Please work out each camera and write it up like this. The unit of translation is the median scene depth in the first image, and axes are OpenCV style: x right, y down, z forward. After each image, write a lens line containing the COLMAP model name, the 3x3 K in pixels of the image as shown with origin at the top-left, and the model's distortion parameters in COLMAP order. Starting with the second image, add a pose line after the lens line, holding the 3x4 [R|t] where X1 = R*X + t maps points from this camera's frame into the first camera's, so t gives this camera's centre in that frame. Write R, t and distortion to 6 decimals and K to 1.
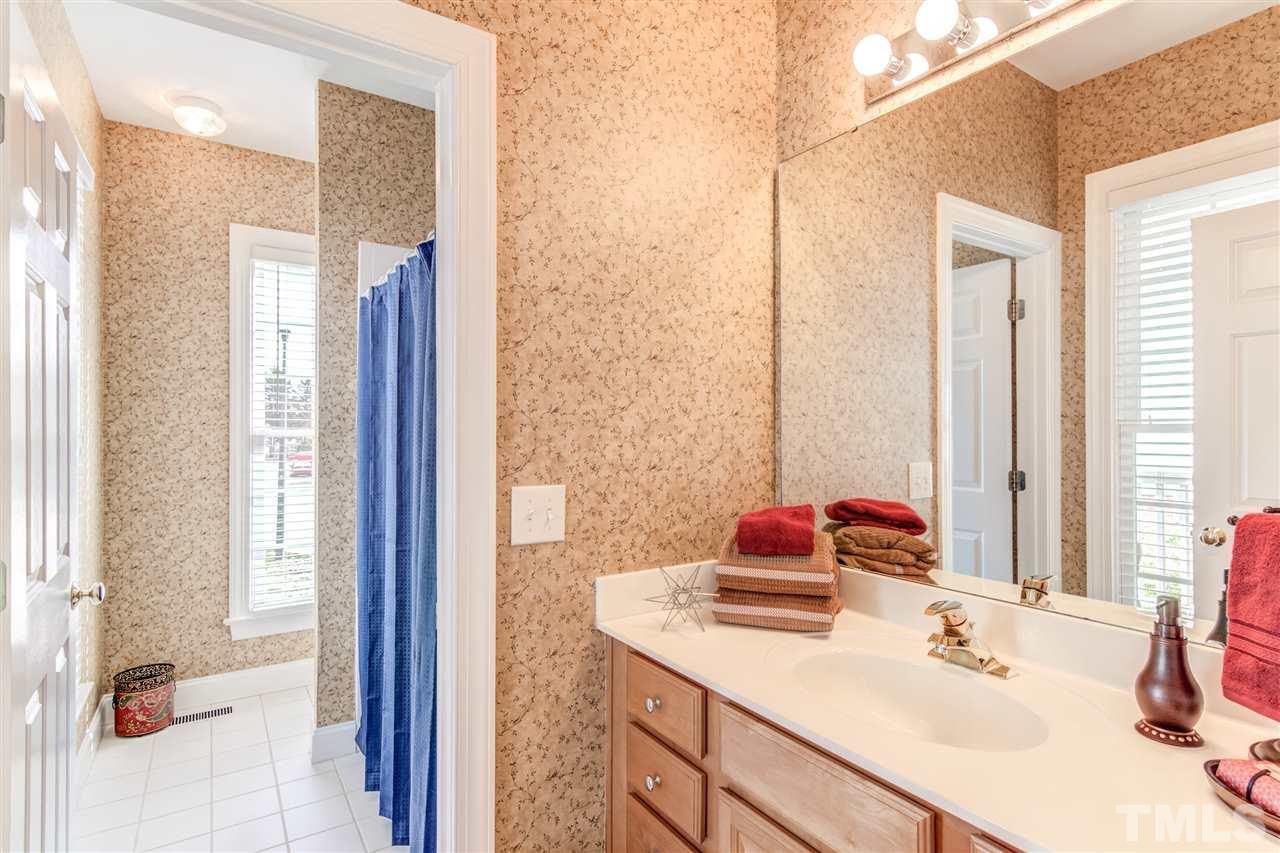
lens RADIAL K [[647.3, 0, 645.1], [0, 647.3, 427.9], [0, 0, 1]] dist [0.002958, -0.000212]
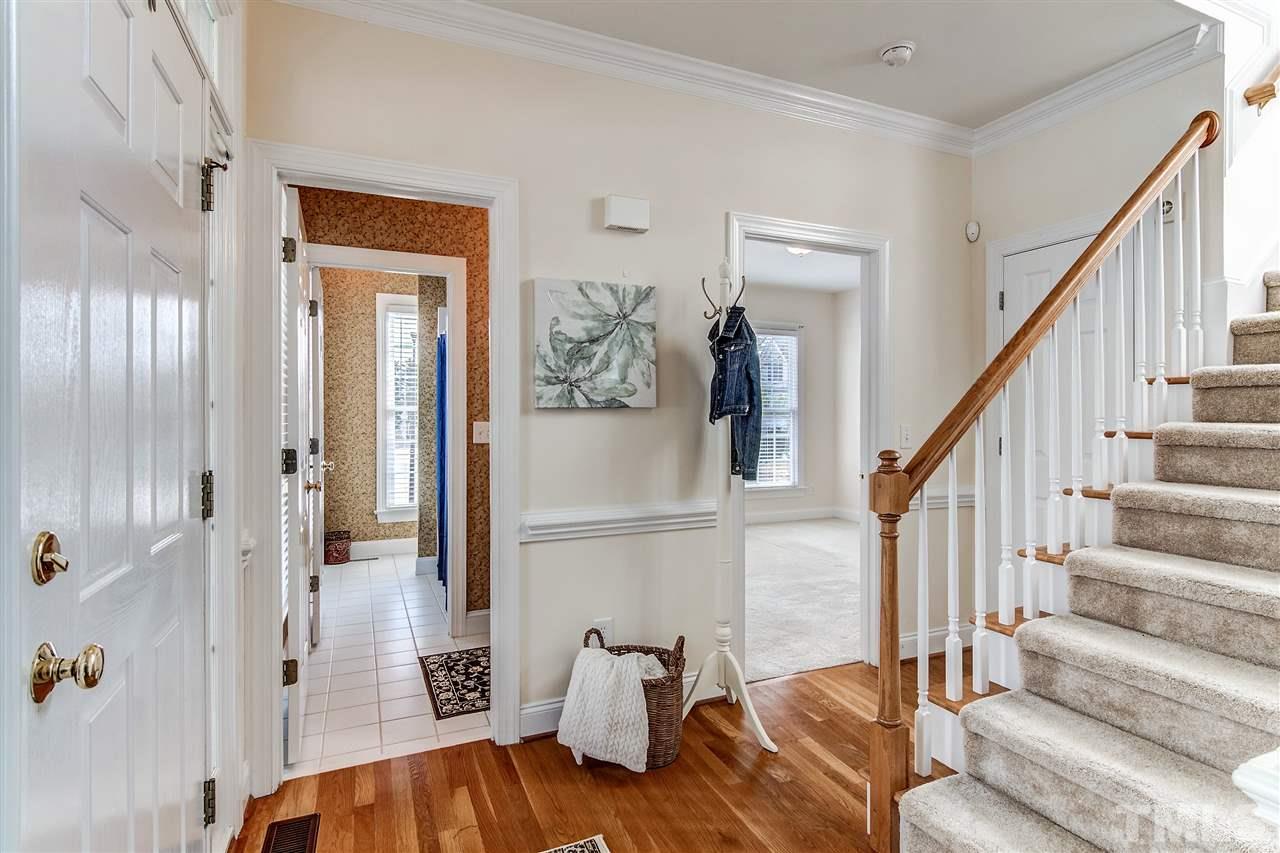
lens RADIAL K [[647.3, 0, 645.1], [0, 647.3, 427.9], [0, 0, 1]] dist [0.002958, -0.000212]
pose [[0.985203, 0.005326, -0.171308, 0.467150], [-0.002604, 0.999867, 0.016110, 0.033971], [0.171371, -0.015426, 0.985086, -0.748089]]
